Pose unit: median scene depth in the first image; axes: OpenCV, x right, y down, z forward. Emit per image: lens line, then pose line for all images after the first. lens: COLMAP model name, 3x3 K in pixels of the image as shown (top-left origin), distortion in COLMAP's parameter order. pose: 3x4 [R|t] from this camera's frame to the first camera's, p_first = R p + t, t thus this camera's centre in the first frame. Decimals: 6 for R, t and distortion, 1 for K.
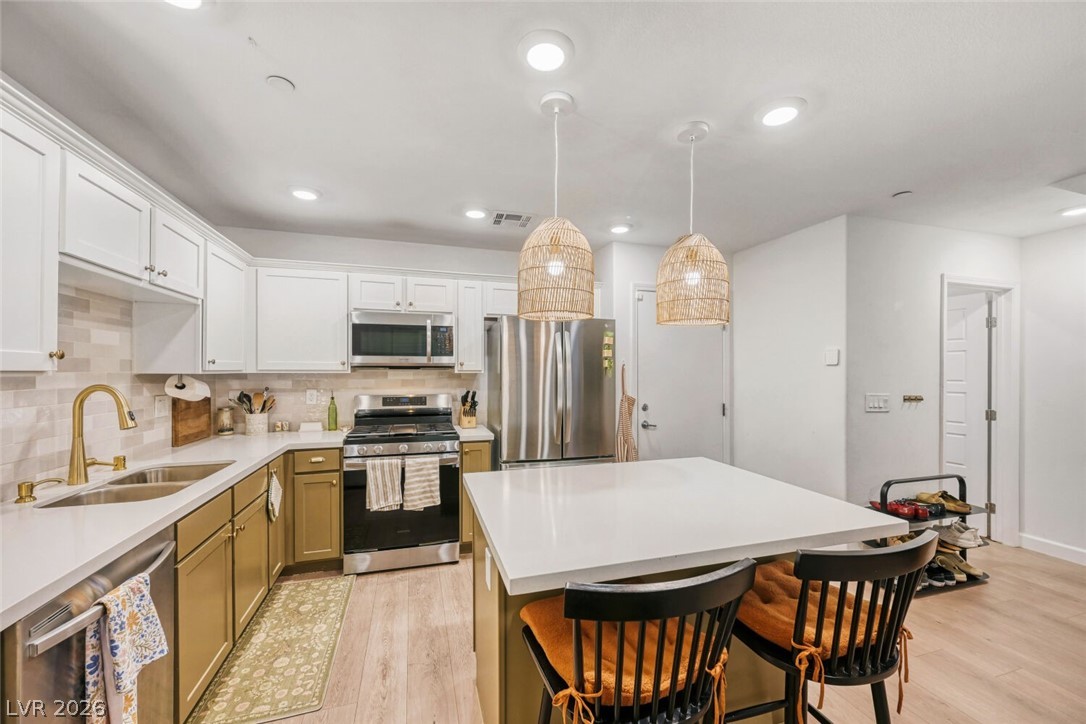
lens RADIAL K [[430.2, 0, 546.8], [0, 430.2, 367.3], [0, 0, 1]] dist [0.001393, -0.000029]
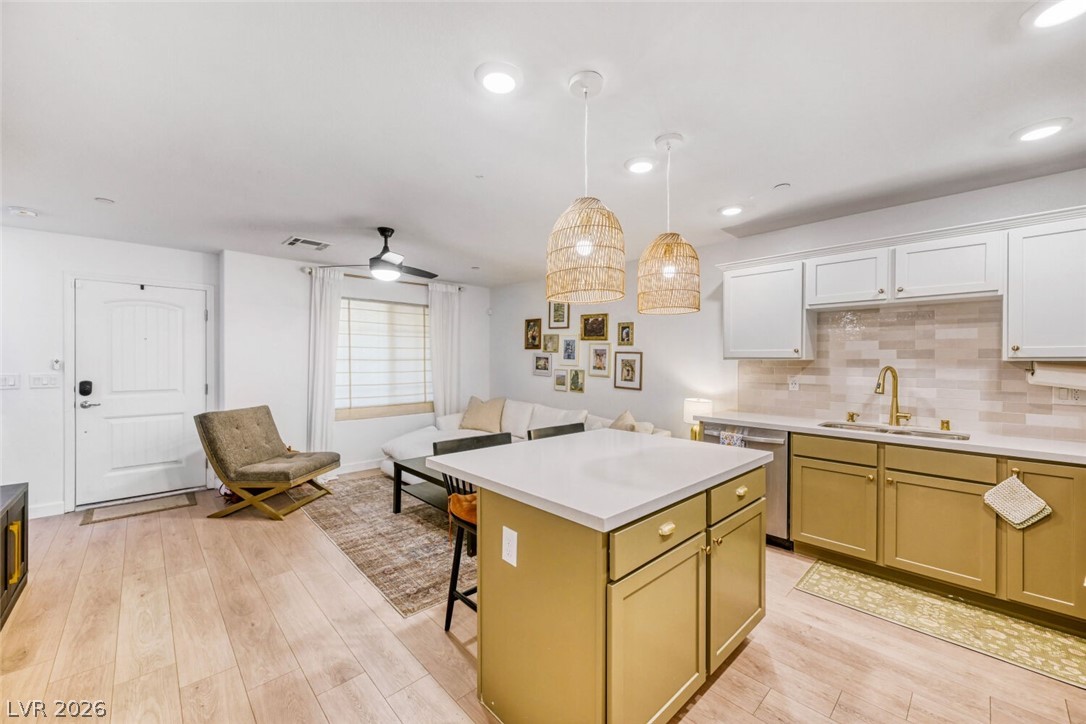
lens RADIAL K [[430.2, 0, 550.8], [0, 430.2, 361.0], [0, 0, 1]] dist [0.001393, -0.000029]
pose [[-0.897707, -0.005965, -0.440552, 0.509766], [-0.003247, 0.999971, -0.006923, 0.021942], [0.440580, -0.004784, -0.897701, 1.152644]]
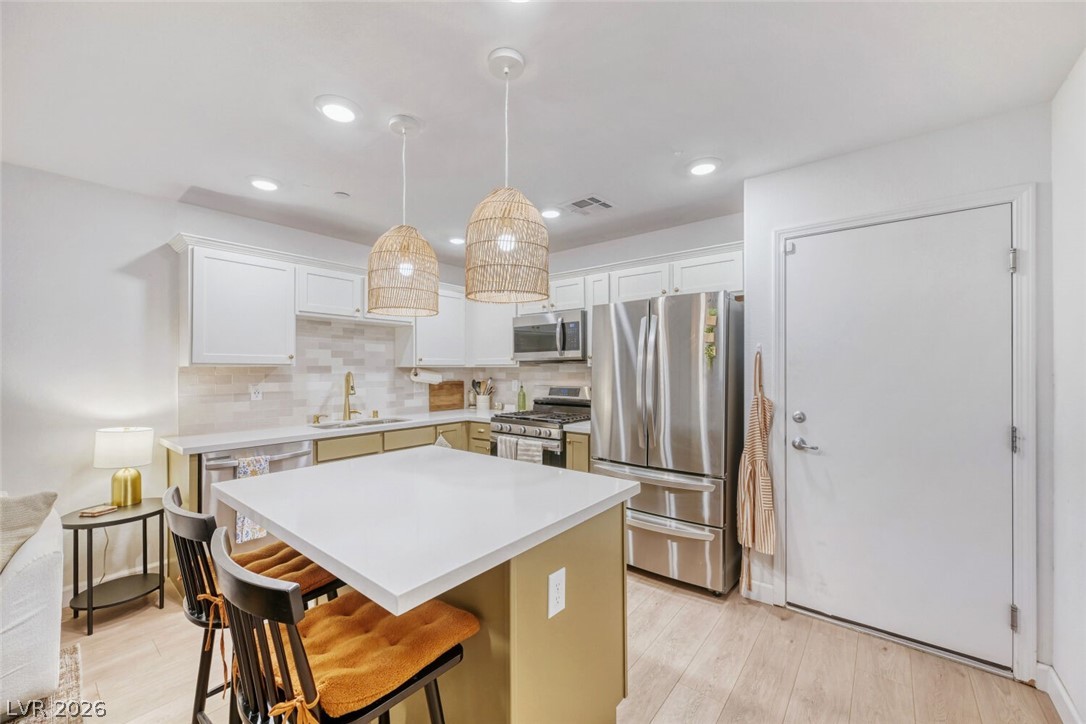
lens RADIAL K [[430.2, 0, 541.6], [0, 430.2, 372.2], [0, 0, 1]] dist [0.001393, -0.000029]
pose [[0.551961, 0.004176, -0.833859, 0.678954], [0.008697, 0.999904, 0.010764, 0.017261], [0.833825, -0.013193, 0.551872, 0.390710]]
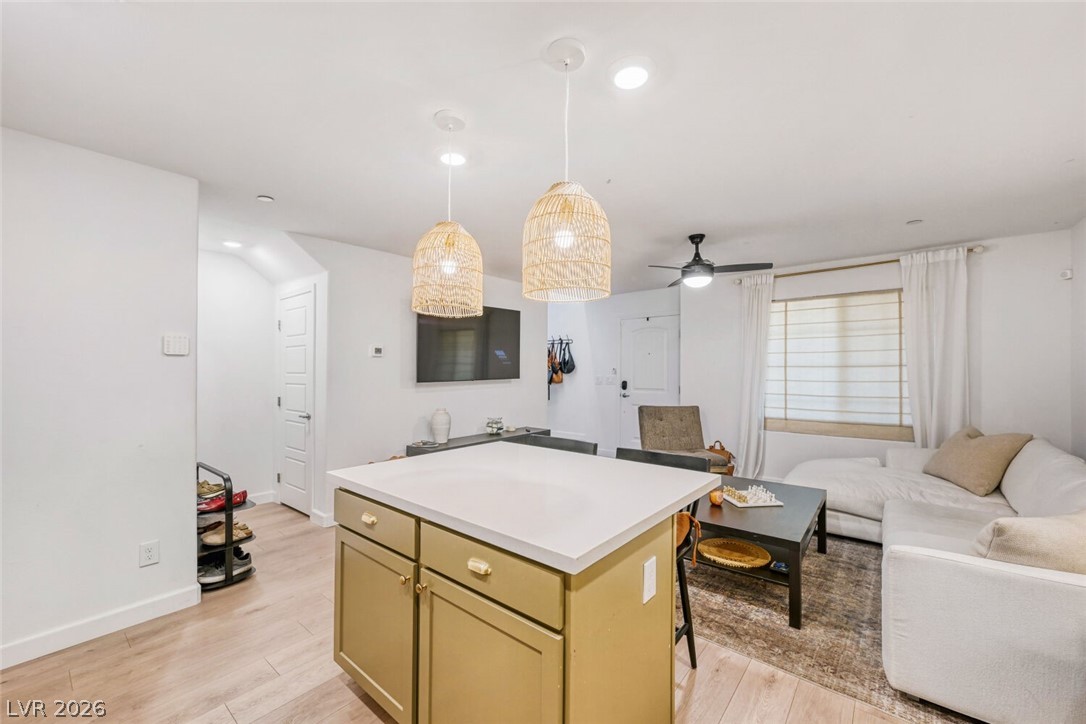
lens RADIAL K [[430.2, 0, 534.2], [0, 430.2, 366.2], [0, 0, 1]] dist [0.001393, -0.000029]
pose [[-0.520730, 0.001895, 0.853719, -0.409144], [-0.003614, 0.999984, -0.004424, 0.016230], [-0.853714, -0.005389, -0.520714, 0.874749]]
